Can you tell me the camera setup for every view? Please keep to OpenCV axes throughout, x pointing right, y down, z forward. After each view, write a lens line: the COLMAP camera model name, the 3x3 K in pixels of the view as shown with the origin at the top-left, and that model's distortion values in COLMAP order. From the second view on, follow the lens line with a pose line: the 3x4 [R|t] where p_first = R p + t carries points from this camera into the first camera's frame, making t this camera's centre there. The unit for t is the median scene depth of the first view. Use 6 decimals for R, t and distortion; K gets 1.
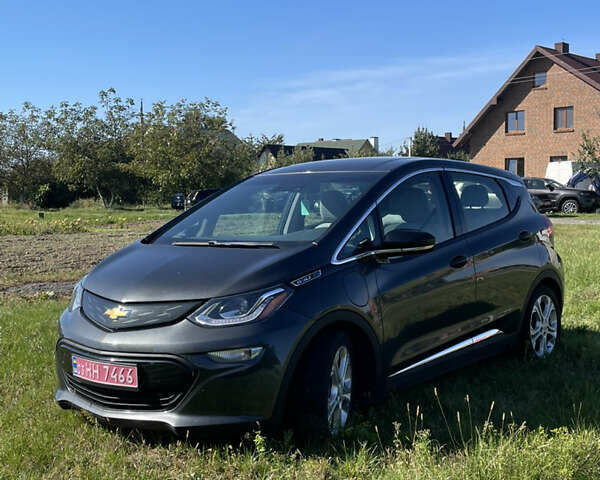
lens RADIAL K [[878.5, 0, 300.0], [0, 878.5, 240.0], [0, 0, 1]] dist [0.028895, 0.010635]
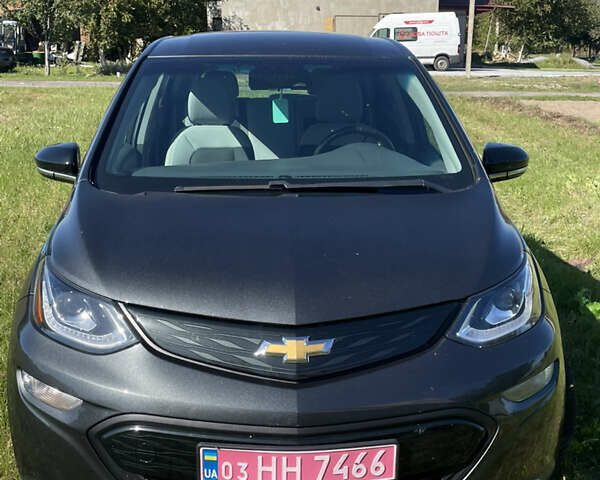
lens RADIAL K [[878.5, 0, 300.0], [0, 878.5, 240.0], [0, 0, 1]] dist [0.028895, 0.010635]
pose [[0.752855, -0.132876, 0.644634, -0.543560], [0.026597, 0.984752, 0.171921, -0.070975], [-0.657649, -0.112287, 0.744909, 0.631828]]
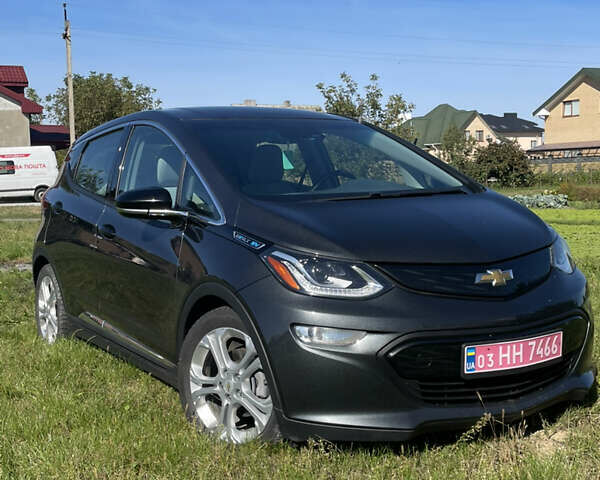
lens RADIAL K [[878.5, 0, 300.0], [0, 878.5, 240.0], [0, 0, 1]] dist [0.028895, 0.010635]
pose [[0.342352, -0.066585, 0.937209, -1.005871], [0.076718, 0.996136, 0.042747, 0.004665], [-0.936434, 0.057266, 0.346138, 0.911025]]
